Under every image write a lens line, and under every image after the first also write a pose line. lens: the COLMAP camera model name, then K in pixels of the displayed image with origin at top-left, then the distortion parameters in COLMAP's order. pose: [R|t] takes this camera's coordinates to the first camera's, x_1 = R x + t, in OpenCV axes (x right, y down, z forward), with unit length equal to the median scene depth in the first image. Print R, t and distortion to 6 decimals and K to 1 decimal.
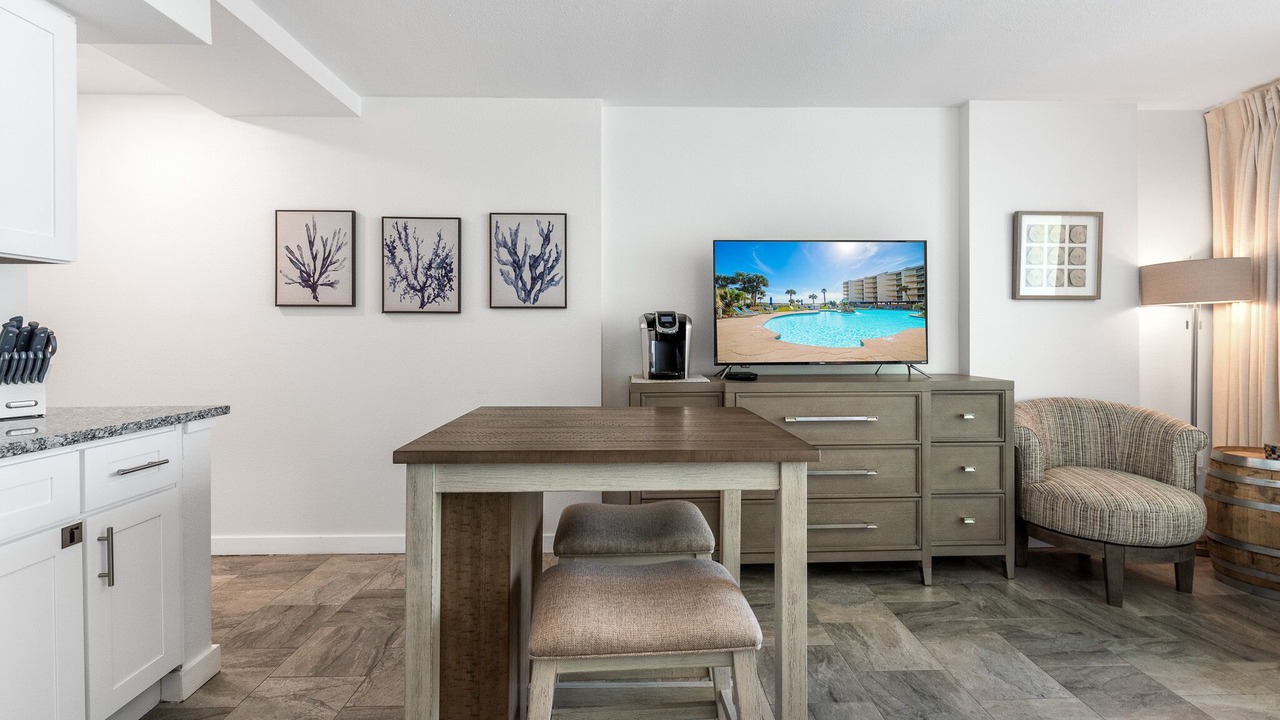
lens RADIAL K [[566.3, 0, 640.1], [0, 566.3, 338.8], [0, 0, 1]] dist [0.007214, -0.002283]
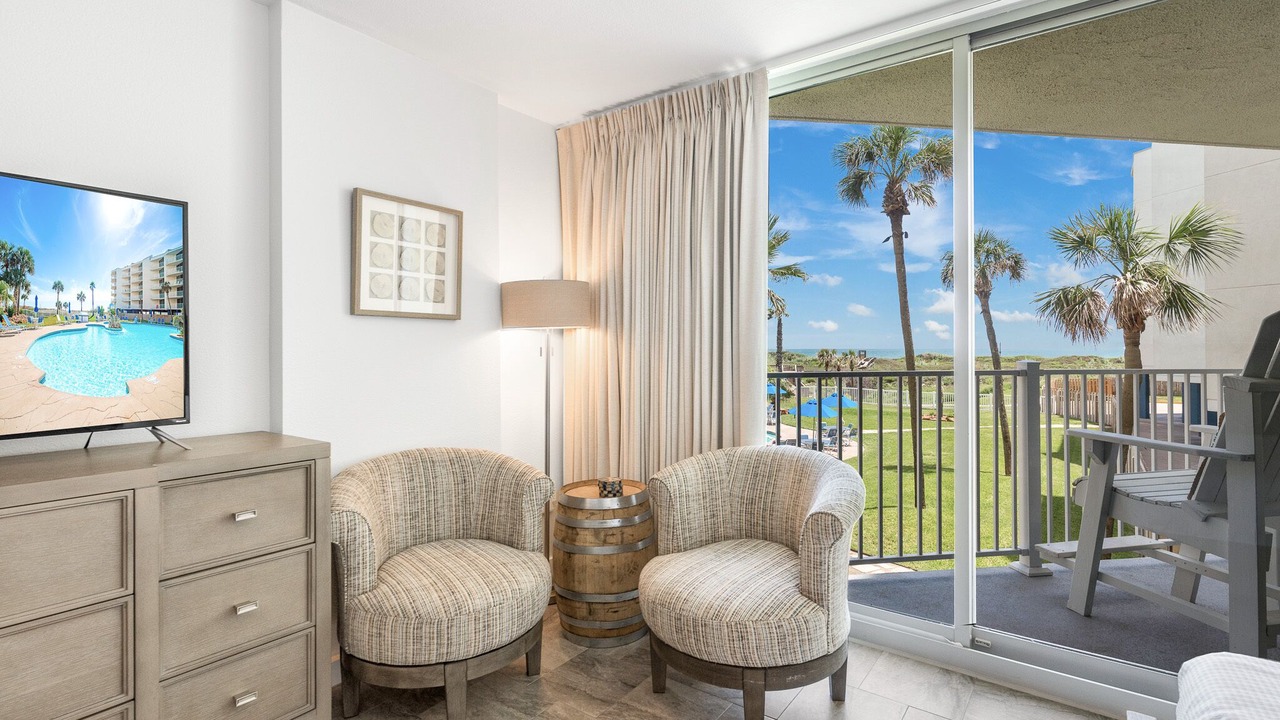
lens RADIAL K [[503.3, 0, 643.0], [0, 503.3, 328.7], [0, 0, 1]] dist [-0.011281, -0.000162]
pose [[0.621511, 0.025187, 0.783001, 0.425072], [0.006968, 0.999266, -0.037674, -0.028773], [-0.783375, 0.028871, 0.620879, 0.367046]]
